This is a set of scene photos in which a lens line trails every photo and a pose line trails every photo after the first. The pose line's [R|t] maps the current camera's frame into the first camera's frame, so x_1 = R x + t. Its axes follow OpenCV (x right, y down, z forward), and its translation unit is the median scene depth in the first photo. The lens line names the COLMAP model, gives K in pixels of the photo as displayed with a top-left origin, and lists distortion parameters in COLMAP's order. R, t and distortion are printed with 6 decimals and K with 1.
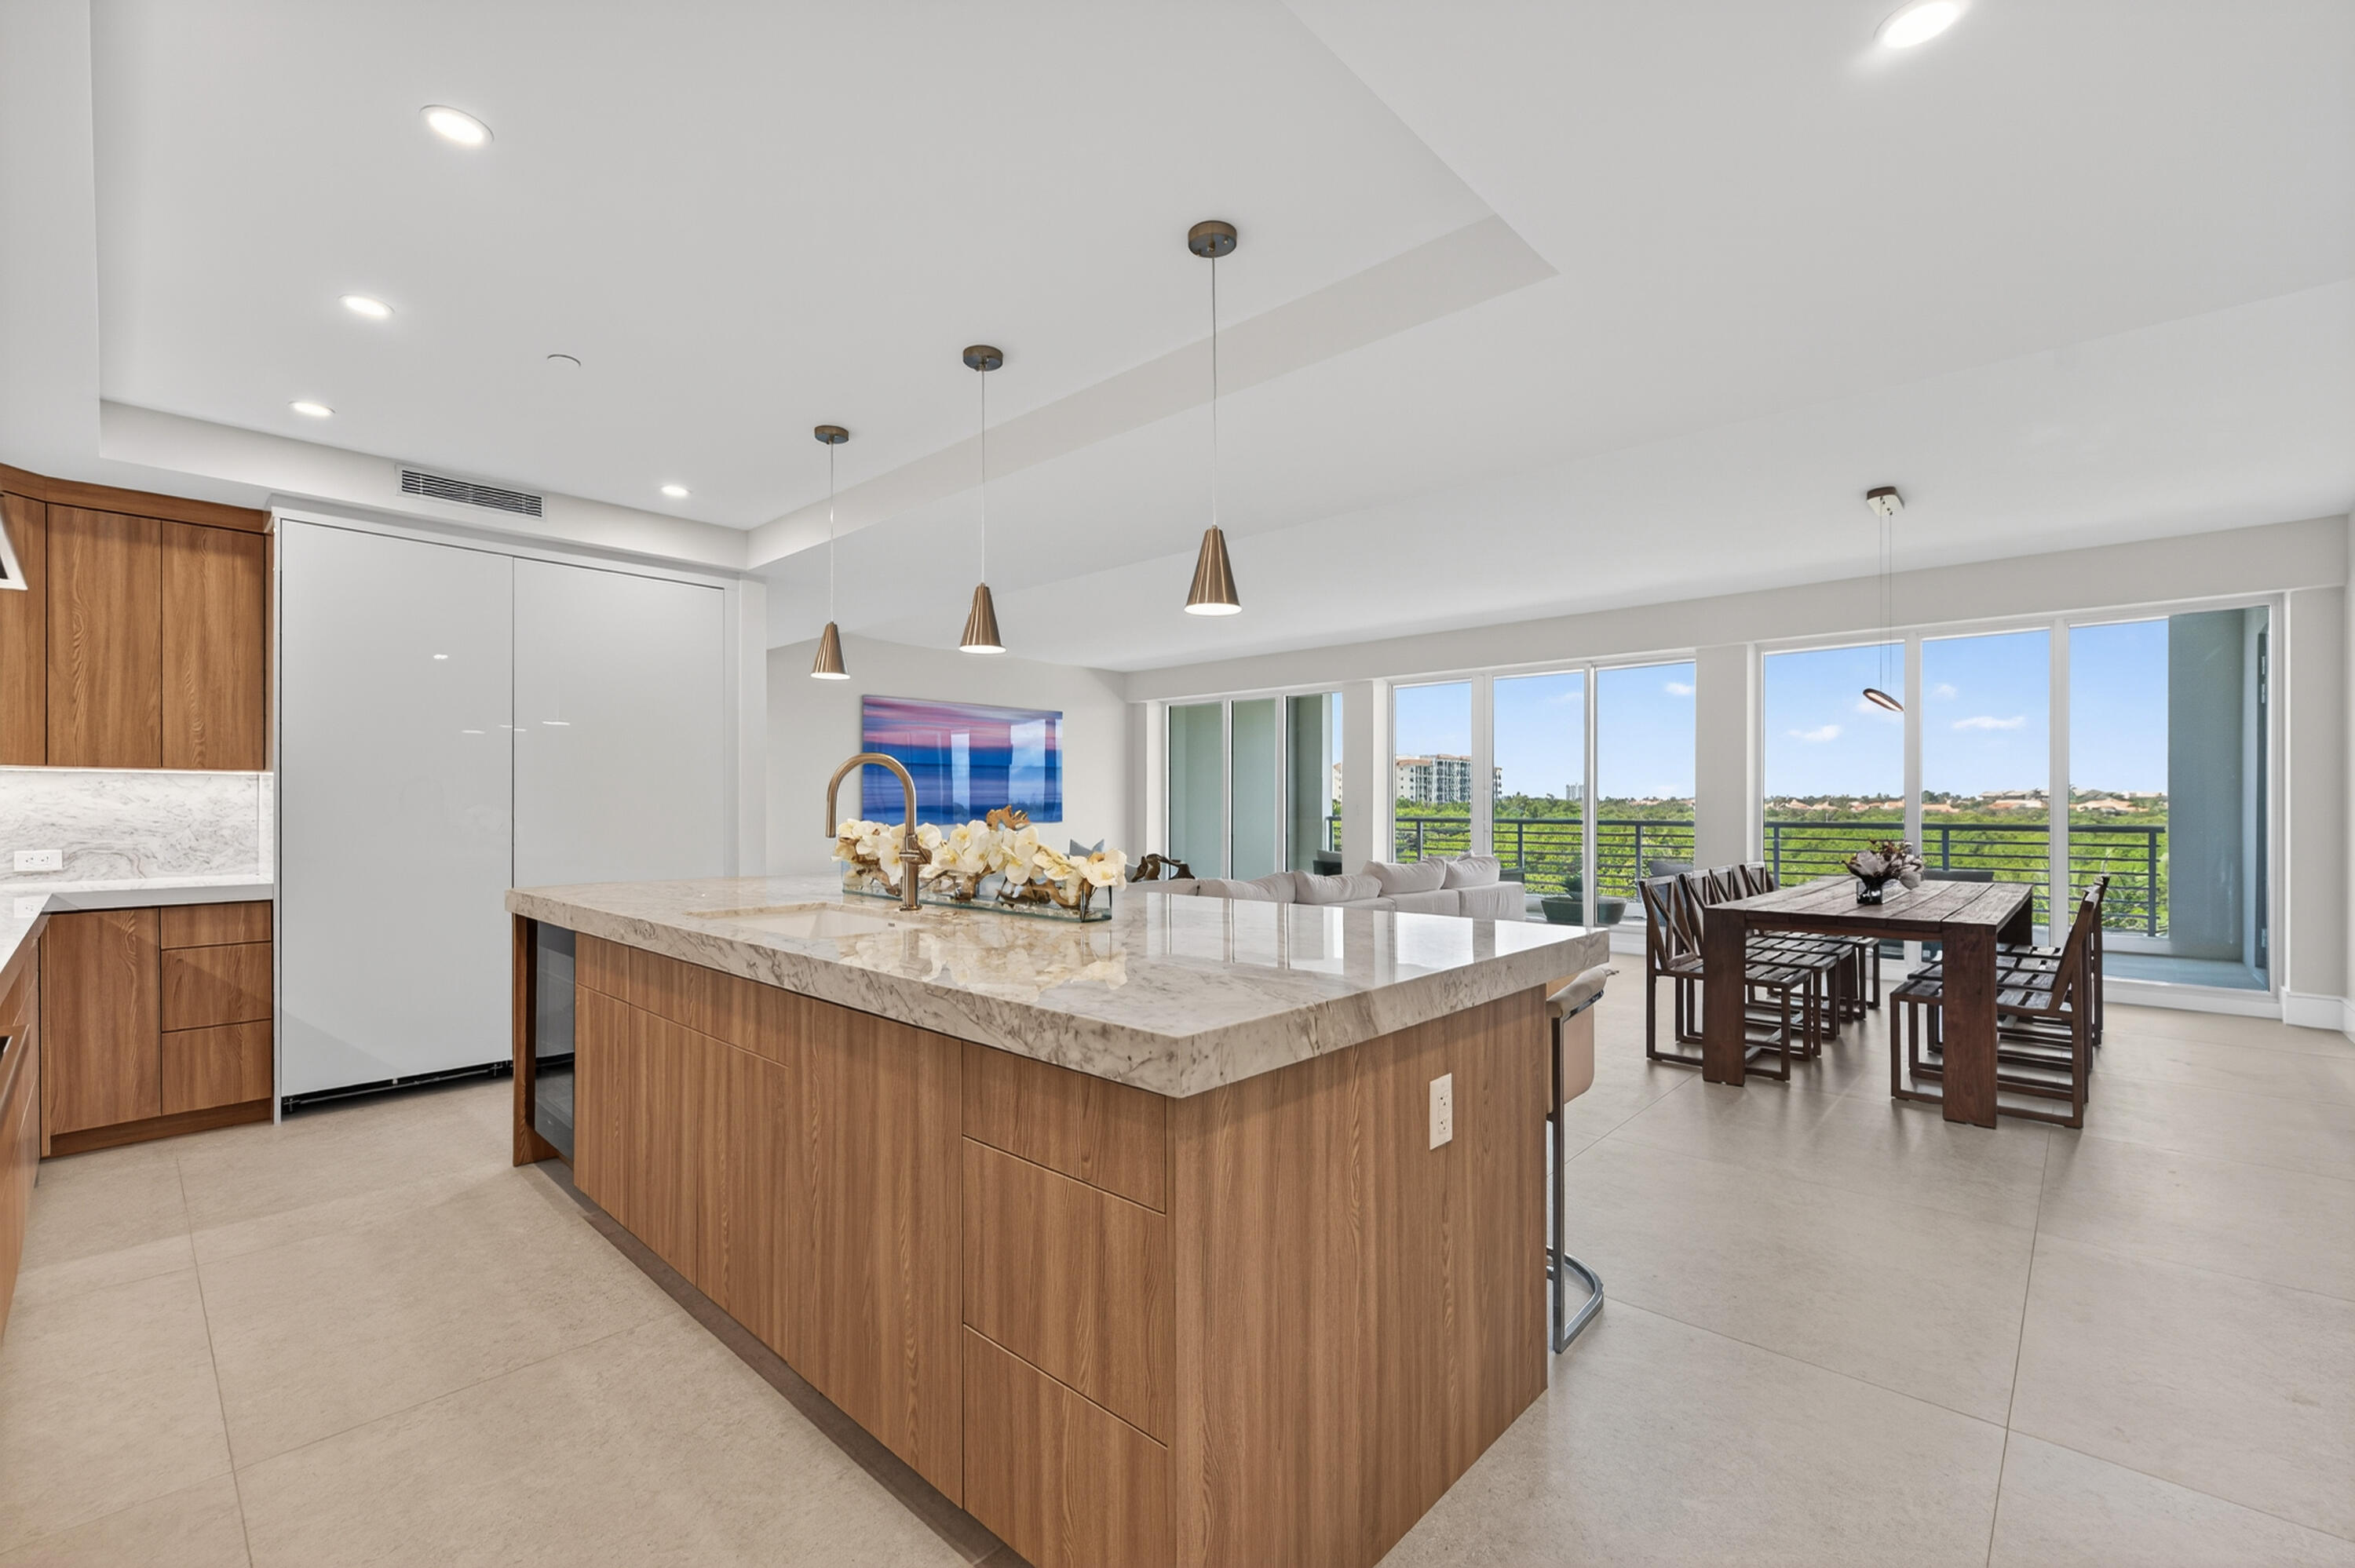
lens RADIAL K [[1002.3, 0, 1186.7], [0, 1002.3, 801.3], [0, 0, 1]] dist [-0.003546, -0.000009]
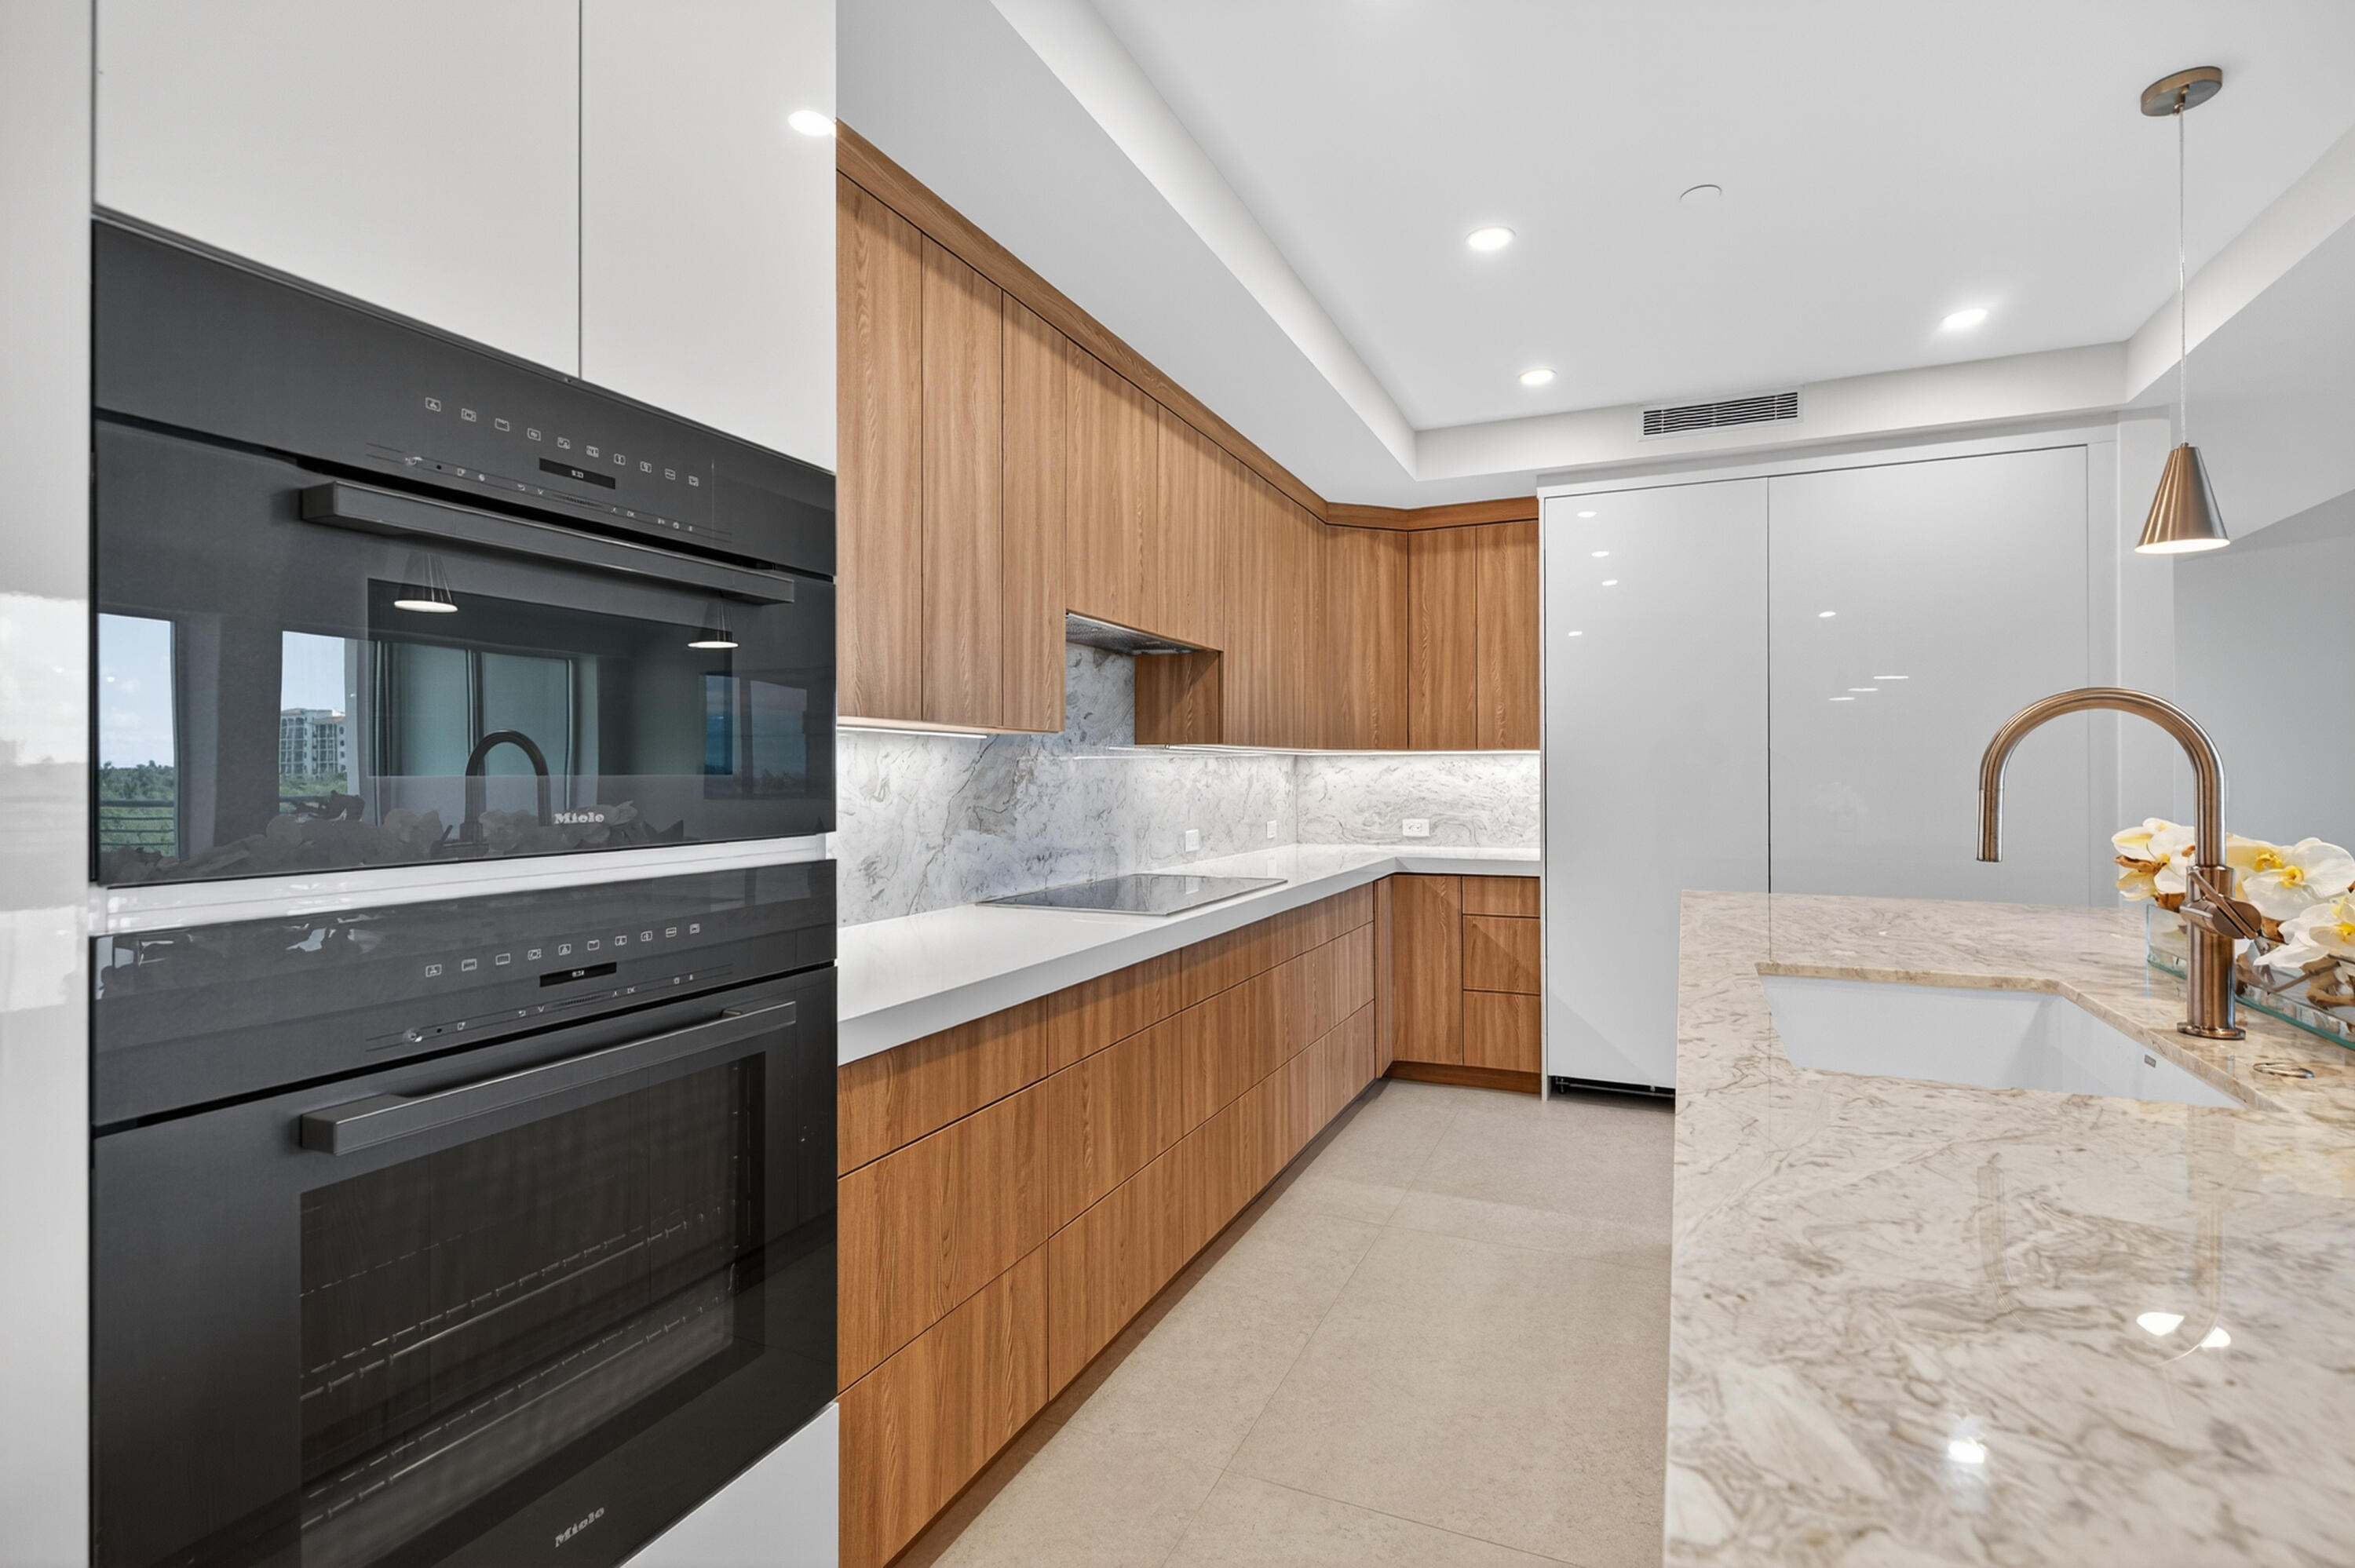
lens RADIAL K [[1113.2, 0, 1180.1], [0, 1113.2, 767.4], [0, 0, 1]] dist [0.017414, -0.001747]
pose [[0.322193, -0.008056, -0.946640, 0.037176], [0.005895, 0.999961, -0.006503, -0.007159], [0.946656, -0.003485, 0.322228, 0.293168]]
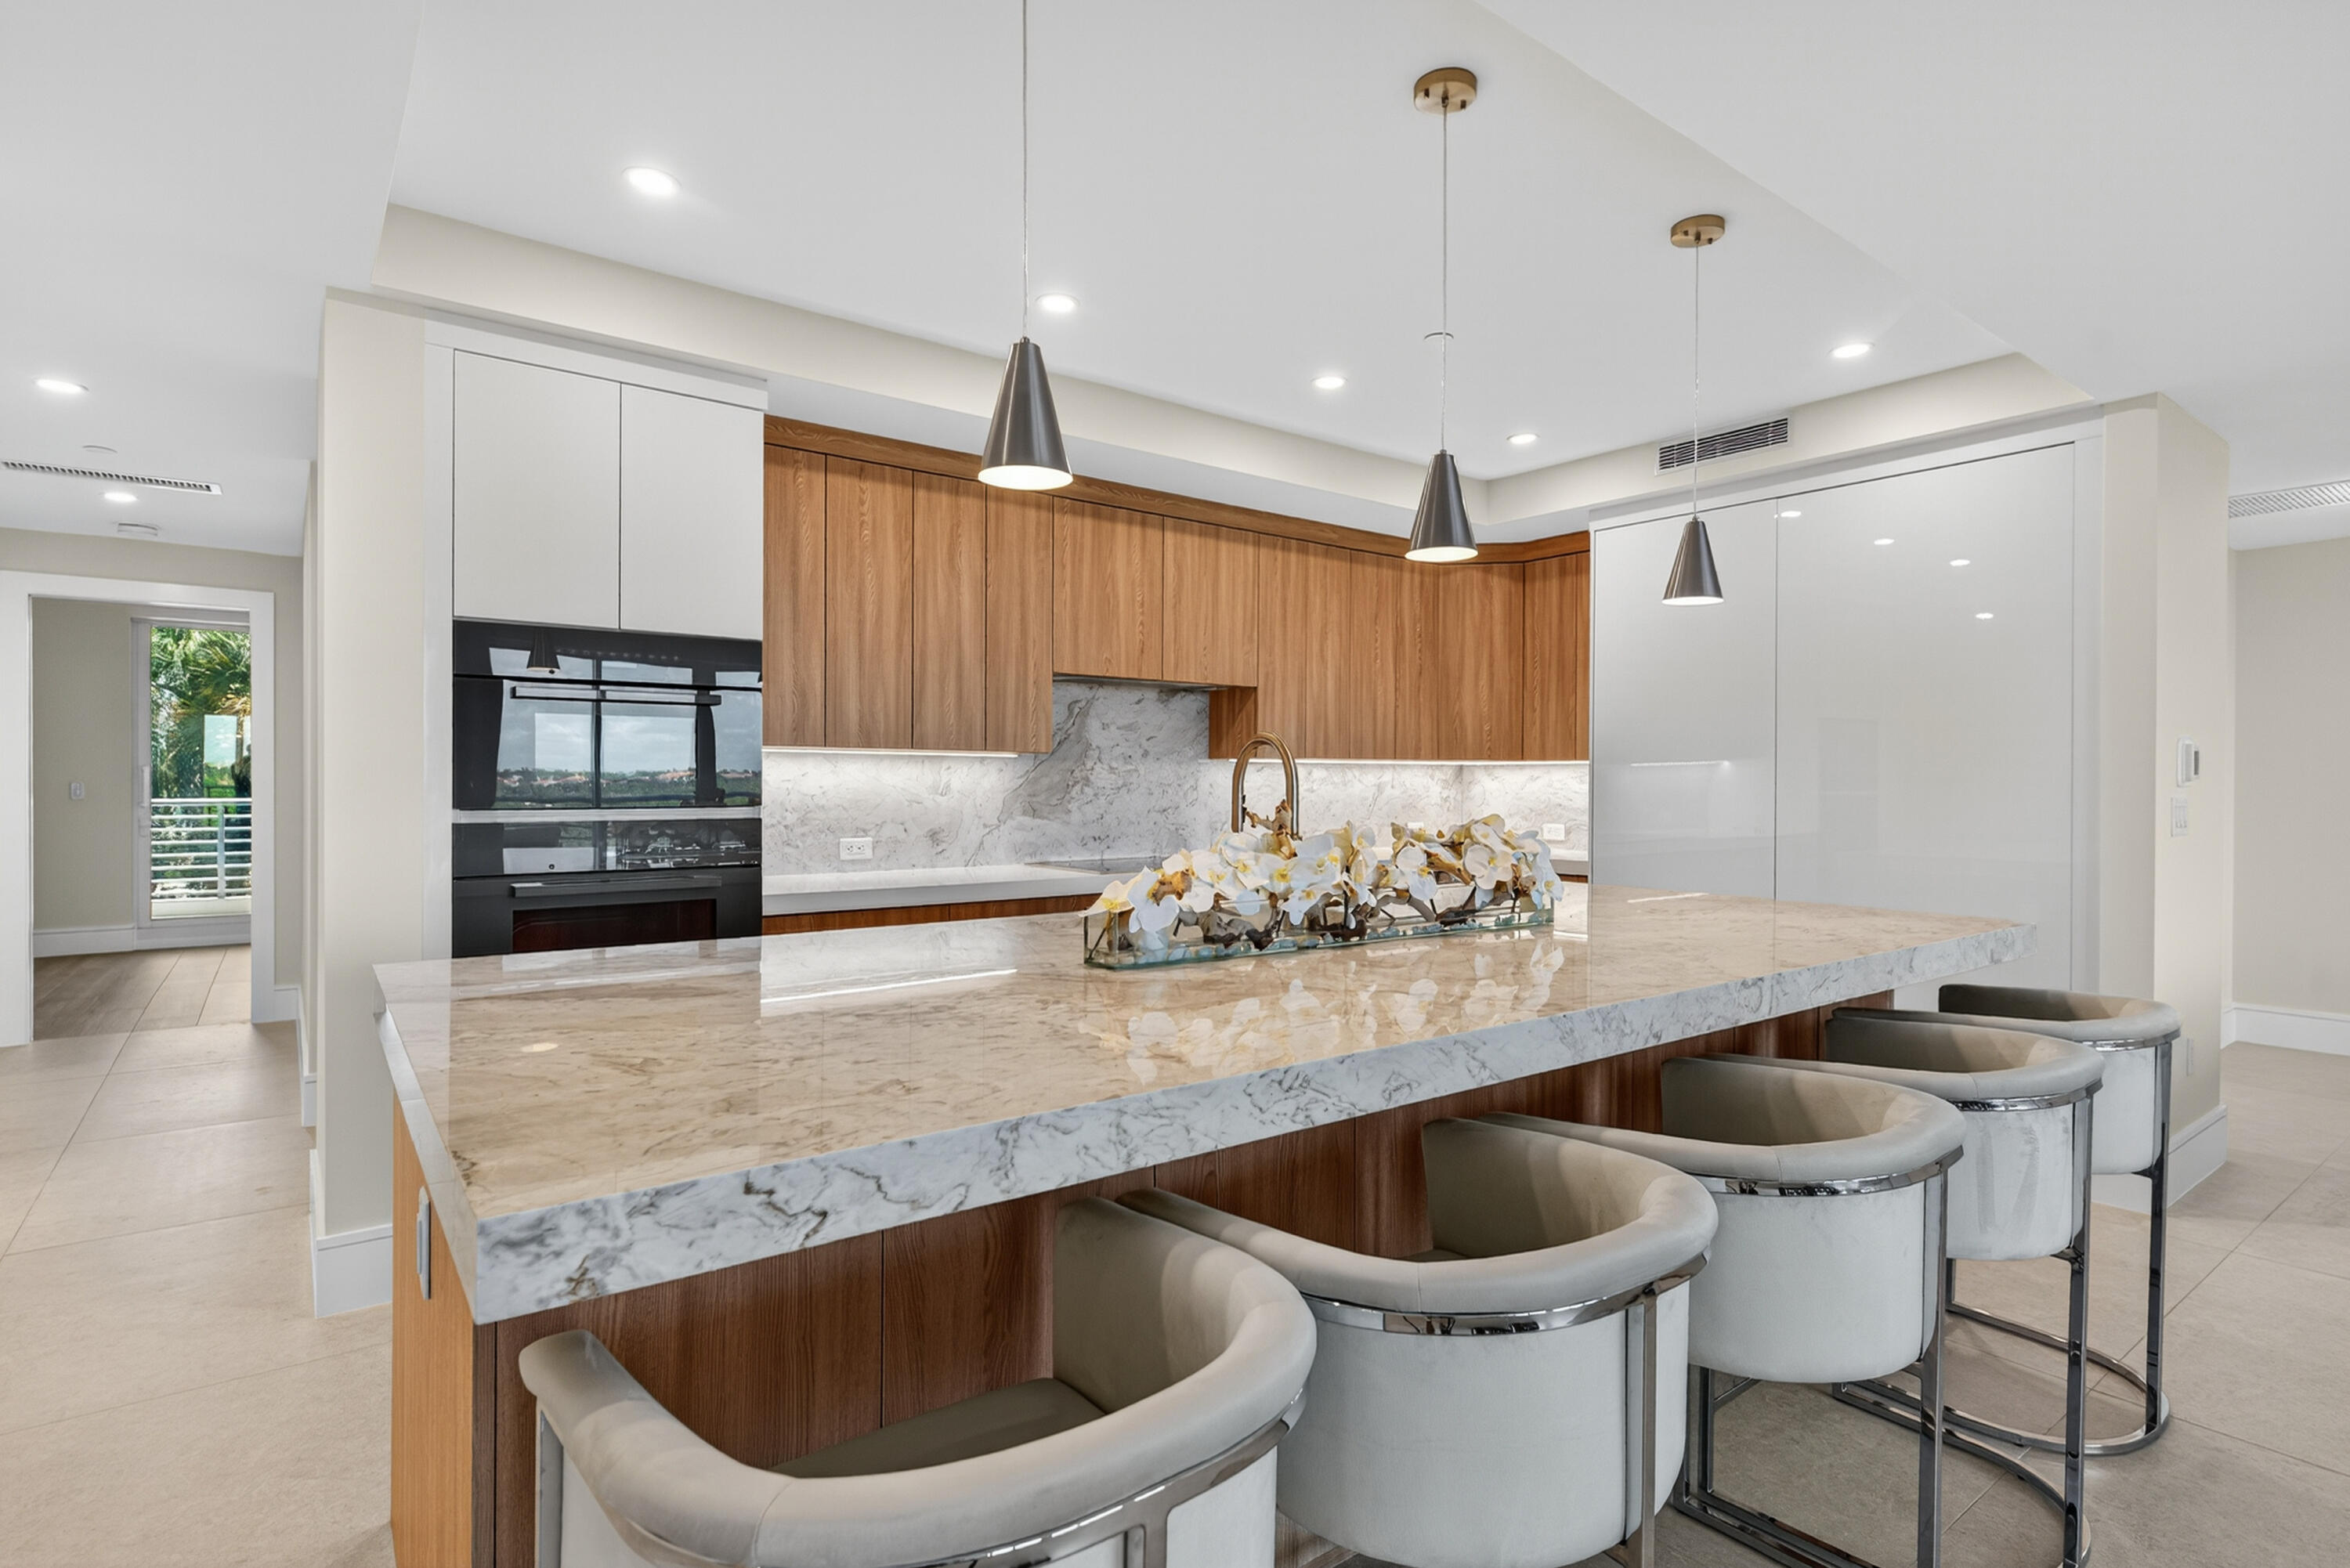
lens RADIAL K [[1167.4, 0, 1174.1], [0, 1167.4, 786.7], [0, 0, 1]] dist [0.004489, -0.000237]
pose [[-0.193149, 0.004558, -0.981159, 0.453418], [-0.001633, 0.999986, 0.004967, -0.007692], [0.981168, 0.002561, -0.193139, 0.804000]]
